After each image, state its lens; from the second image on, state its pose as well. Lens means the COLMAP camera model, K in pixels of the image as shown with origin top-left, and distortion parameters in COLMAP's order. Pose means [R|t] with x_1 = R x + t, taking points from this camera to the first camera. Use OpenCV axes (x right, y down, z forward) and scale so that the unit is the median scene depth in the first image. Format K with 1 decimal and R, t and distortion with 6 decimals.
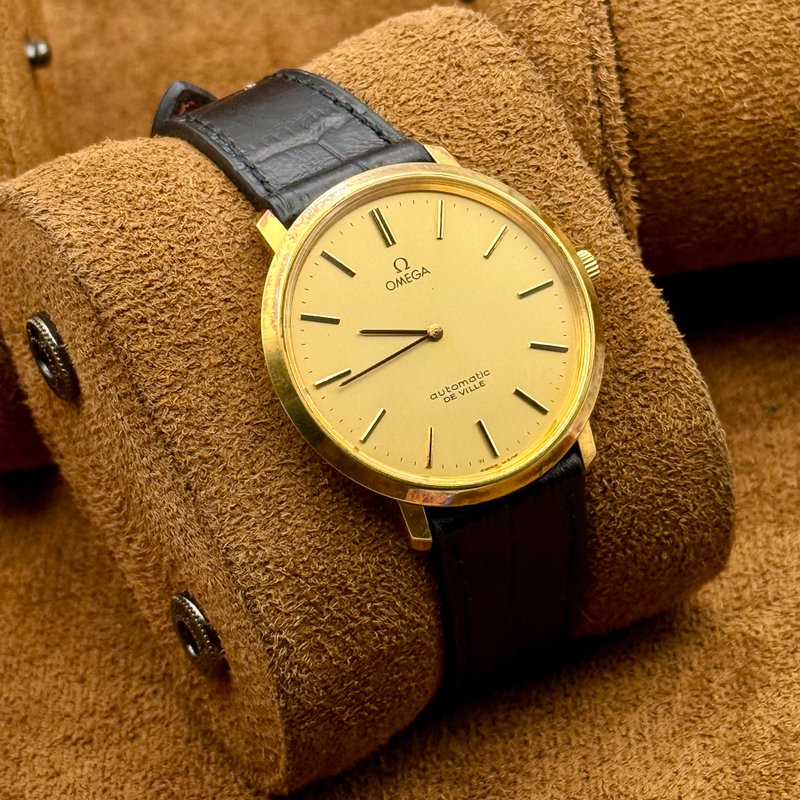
lens RADIAL K [[3099.4, 0, 400.0], [0, 3099.4, 400.0], [0, 0, 1]] dist [0.107067, 4.113908]
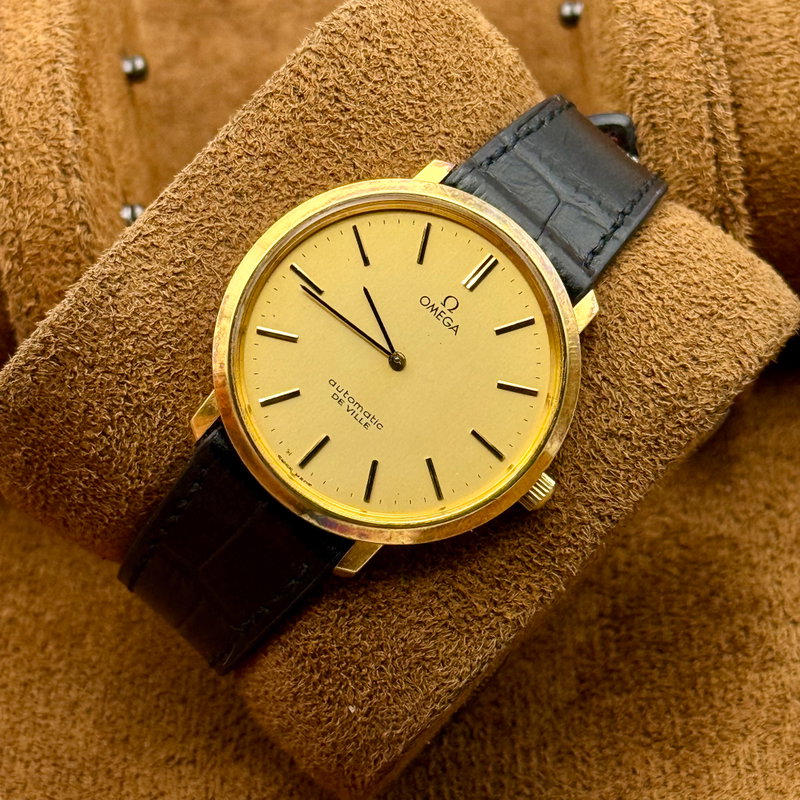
lens RADIAL K [[3099.4, 0, 400.0], [0, 3099.4, 400.0], [0, 0, 1]] dist [0.107067, 4.113908]
pose [[0.344926, 0.867895, -0.357470, 0.364680], [-0.895448, 0.418445, 0.151910, -0.162928], [0.281424, 0.267698, 0.921487, 0.113111]]
